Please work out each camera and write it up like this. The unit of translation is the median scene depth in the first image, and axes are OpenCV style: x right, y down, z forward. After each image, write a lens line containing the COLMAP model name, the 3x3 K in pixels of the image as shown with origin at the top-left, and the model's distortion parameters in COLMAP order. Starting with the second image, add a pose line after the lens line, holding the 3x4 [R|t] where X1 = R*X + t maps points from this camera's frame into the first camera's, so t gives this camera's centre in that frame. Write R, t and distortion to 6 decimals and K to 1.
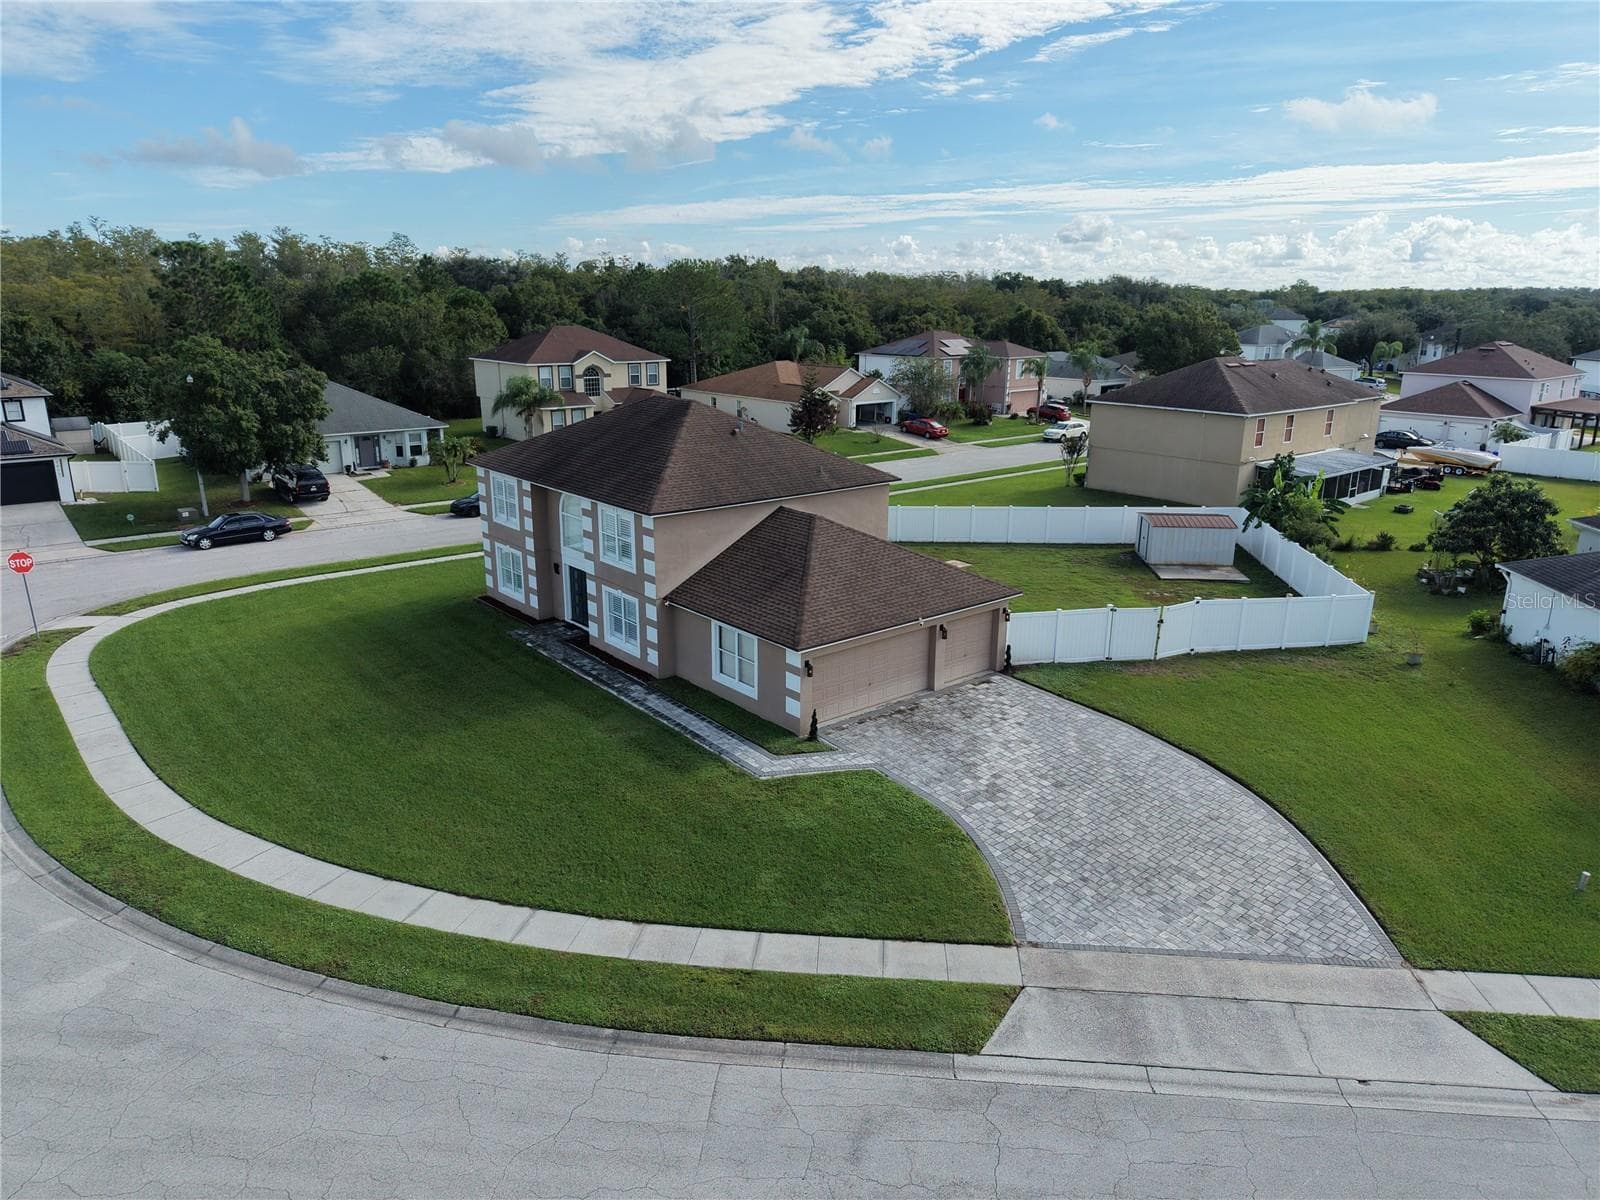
lens RADIAL K [[1042.7, 0, 800.0], [0, 1042.7, 600.0], [0, 0, 1]] dist [0.005633, 0.001847]
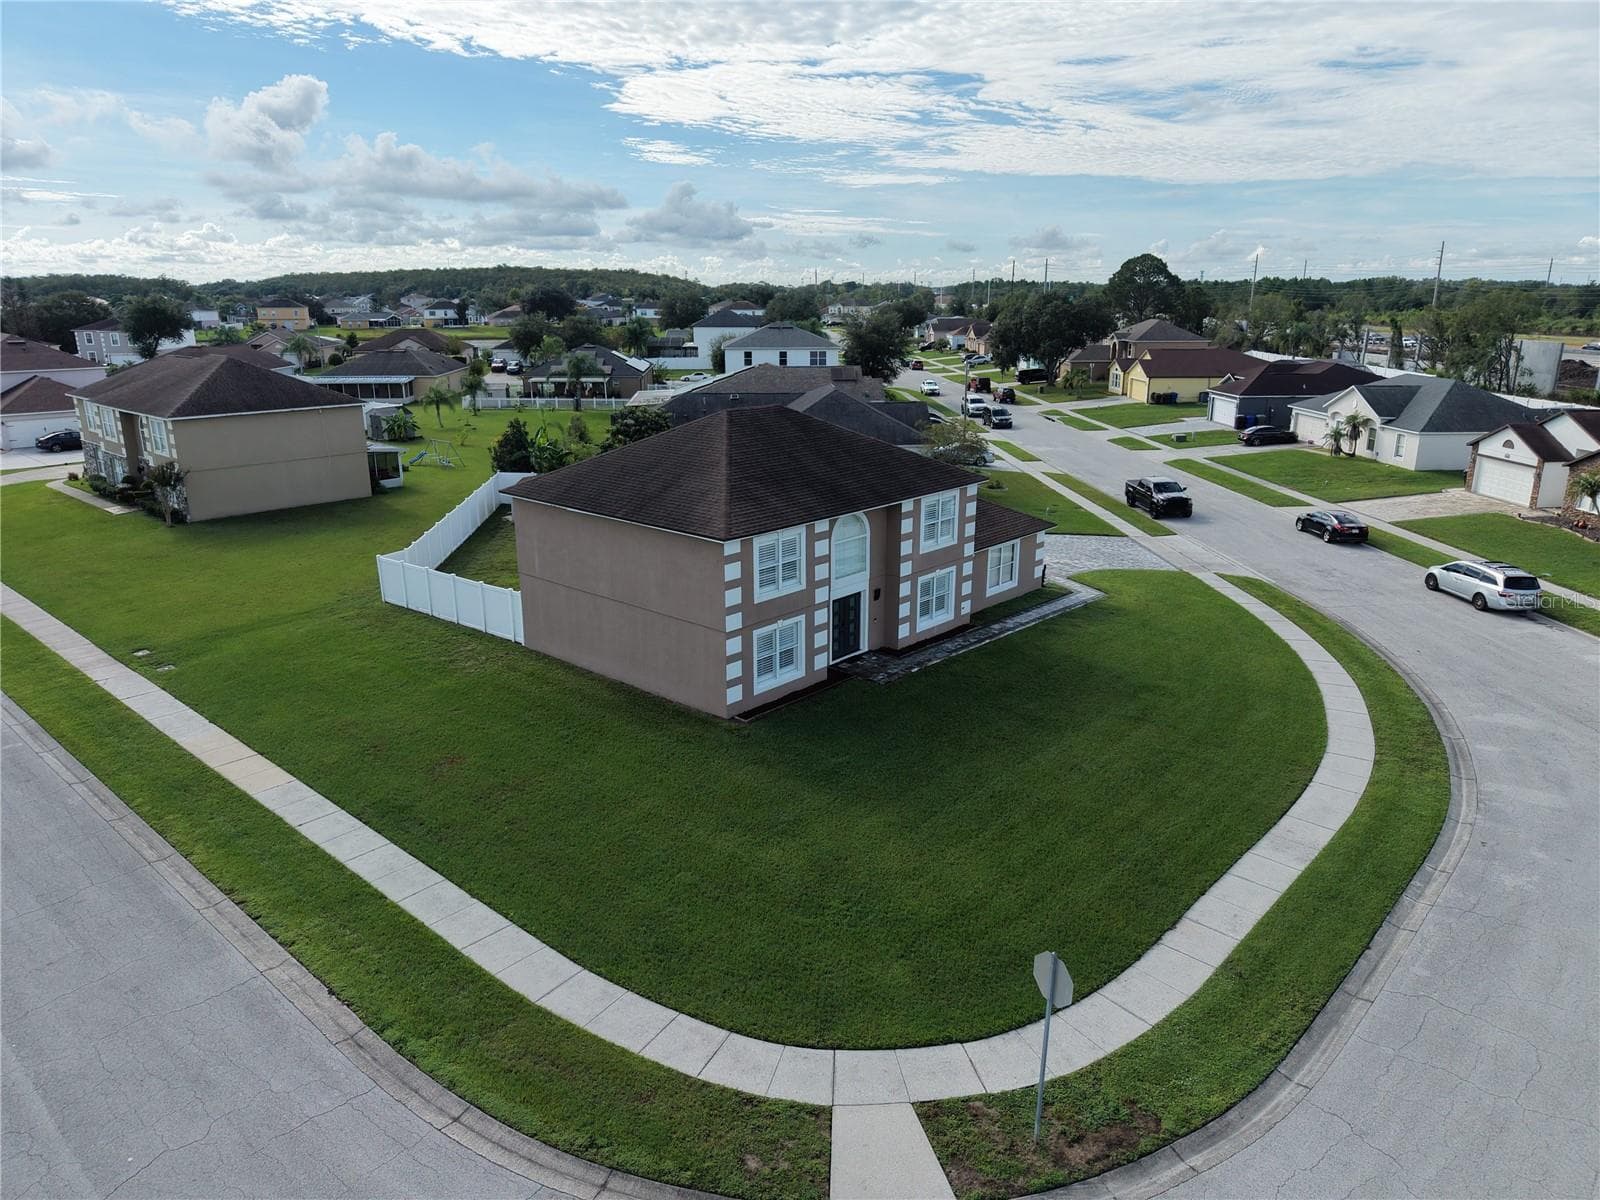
lens RADIAL K [[1056.0, 0, 795.0], [0, 1056.0, 574.7], [0, 0, 1]] dist [0.078415, -0.082165]
pose [[-0.121806, -0.263190, 0.957024, -1.208224], [0.269077, 0.919340, 0.287073, -0.361163], [-0.955385, 0.292480, -0.041163, 1.183842]]
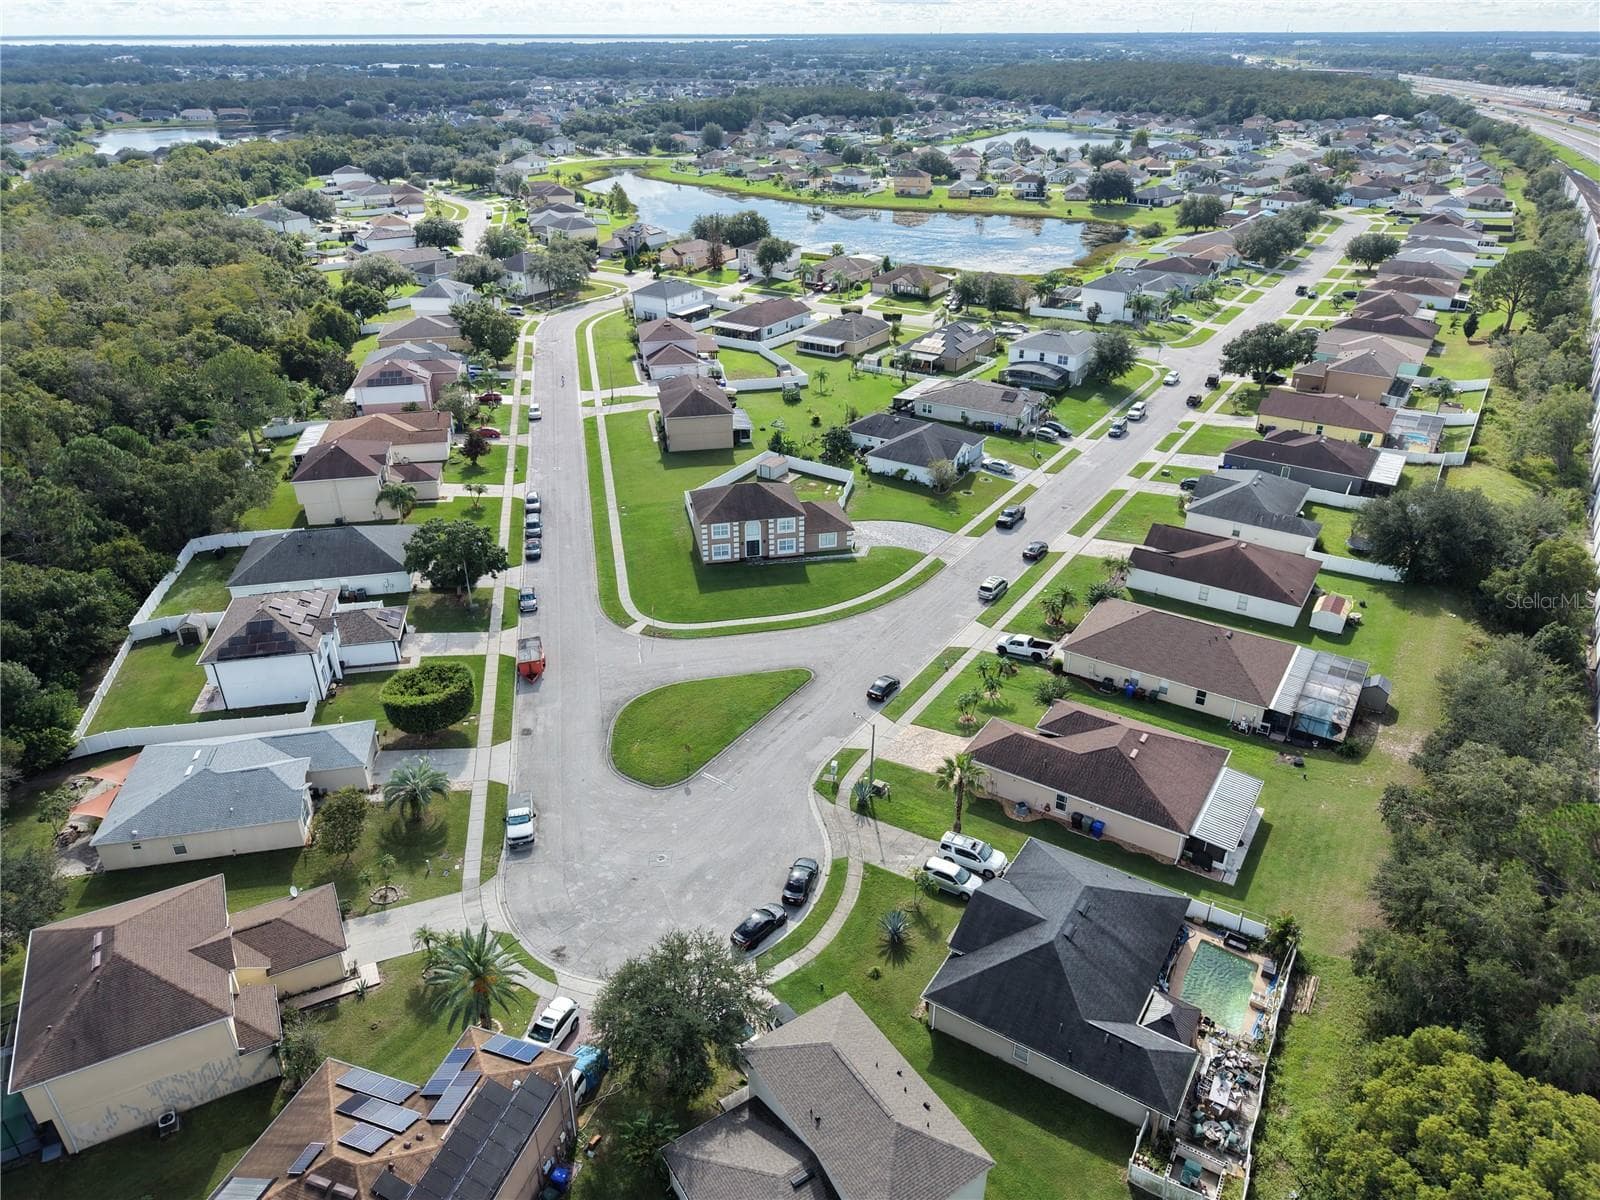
lens RADIAL K [[1070.7, 0, 809.8], [0, 1070.7, 602.1], [0, 0, 1]] dist [-0.001998, -0.001881]
pose [[0.477016, -0.418393, 0.772919, -3.235505], [0.239553, 0.908018, 0.343682, -1.116775], [-0.845618, 0.021214, 0.533366, -1.146234]]
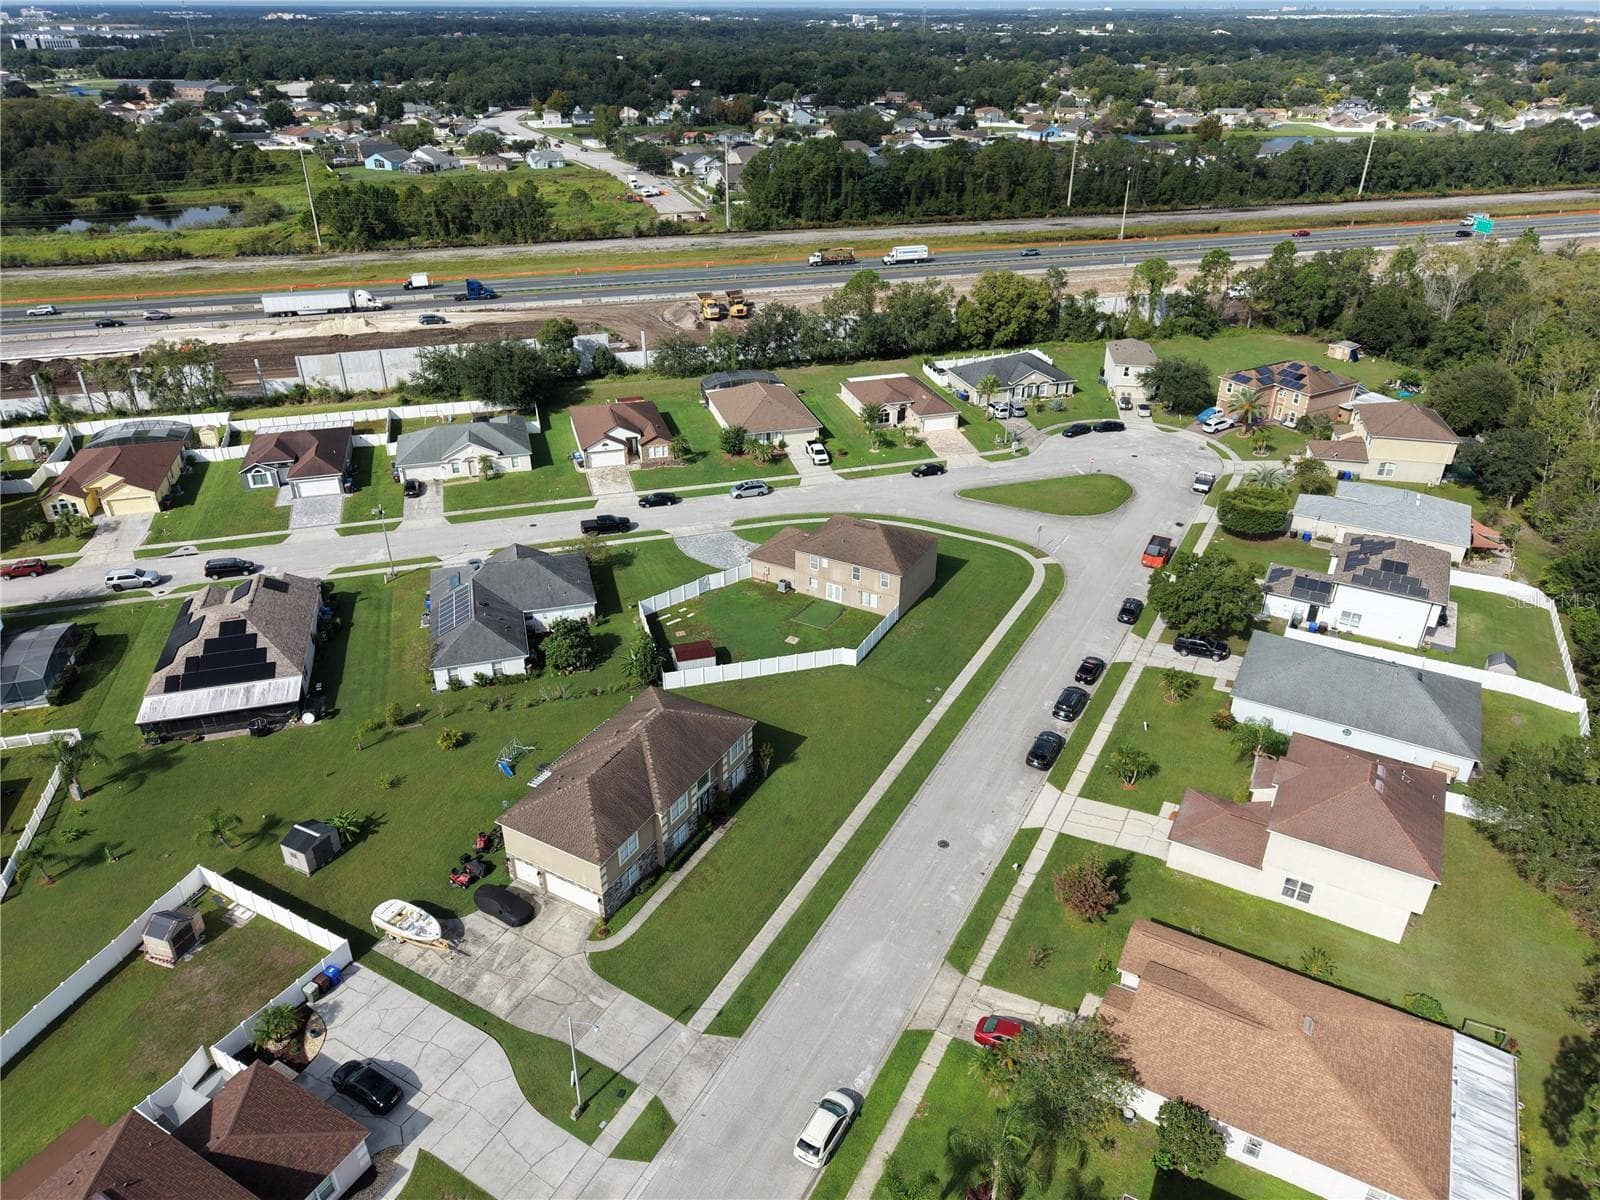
lens RADIAL K [[1042.7, 0, 800.0], [0, 1042.7, 600.0], [0, 0, 1]] dist [0.005633, 0.001847]
pose [[-0.938925, 0.159325, -0.305016, 1.118721], [-0.101005, 0.719727, 0.686870, -2.290113], [0.328964, 0.675728, -0.659678, 3.418676]]
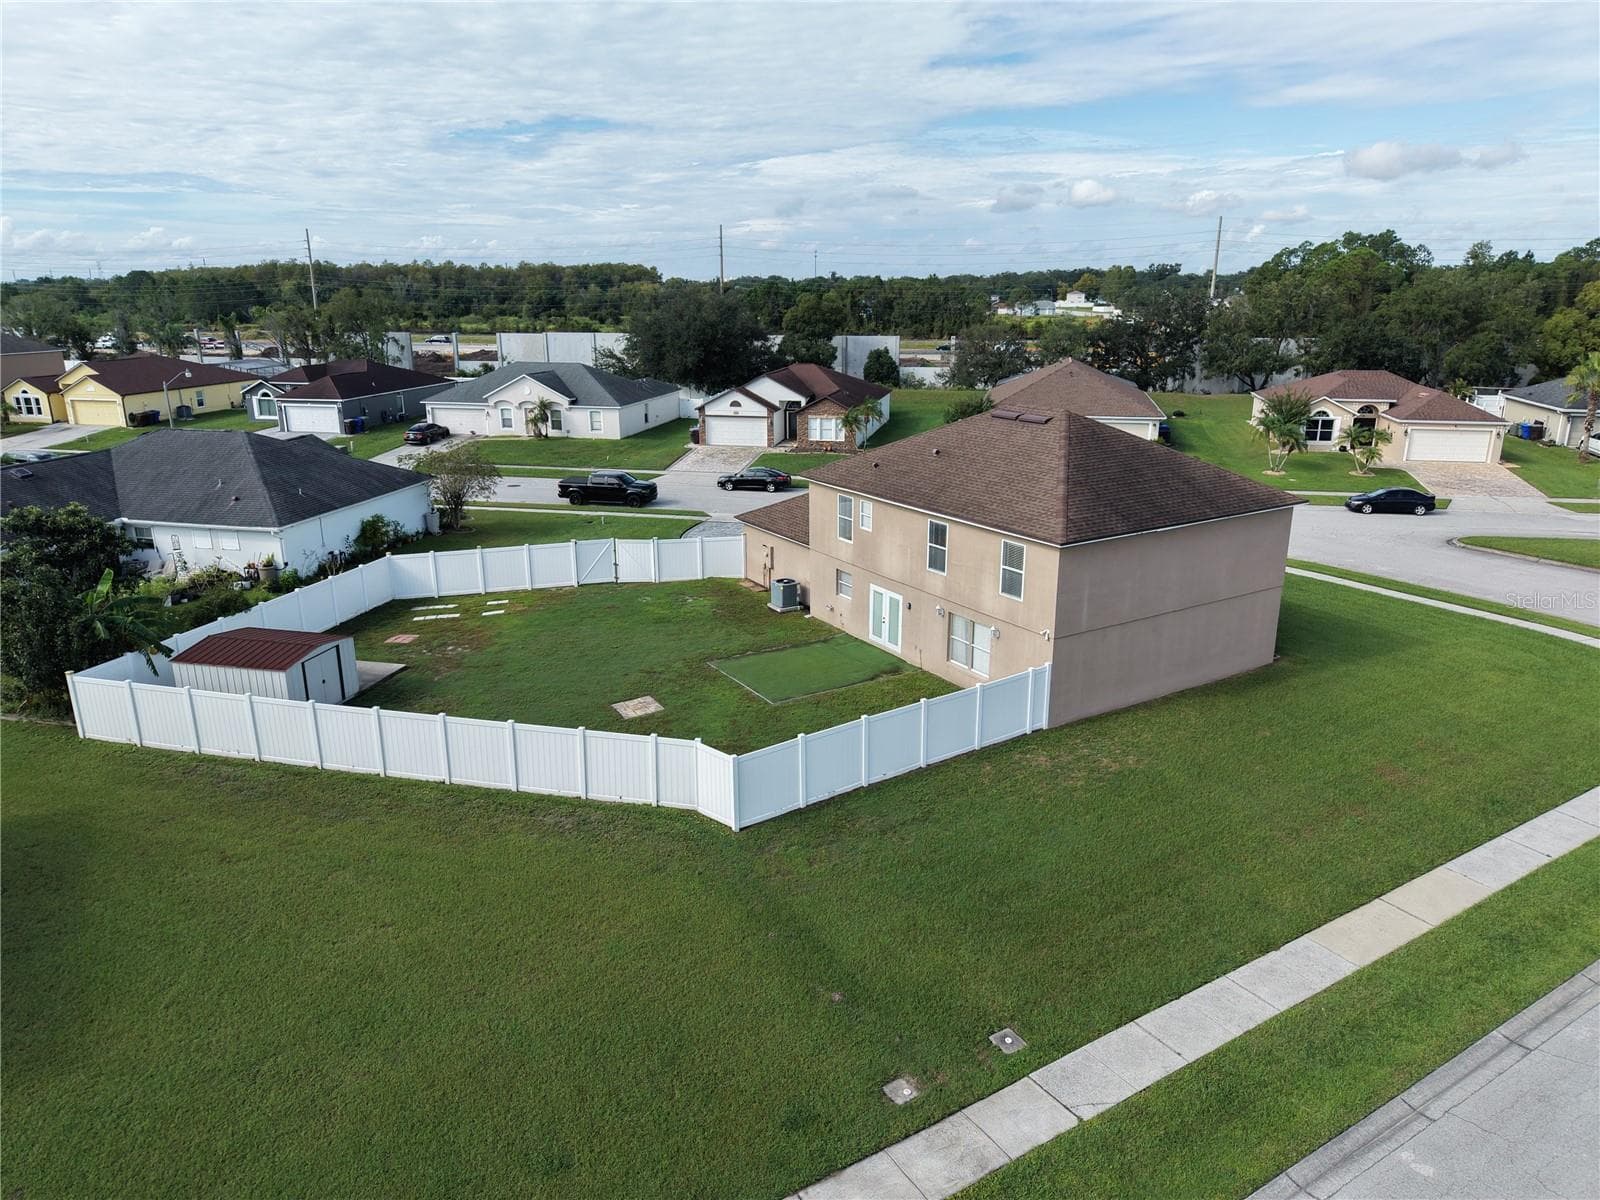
lens RADIAL K [[1070.7, 0, 809.8], [0, 1070.7, 602.1], [0, 0, 1]] dist [-0.001998, -0.001881]
pose [[-0.988927, -0.051294, 0.139256, -0.070216], [0.030279, 0.848886, 0.527708, -0.607882], [-0.145281, 0.526082, -0.837933, 2.131488]]
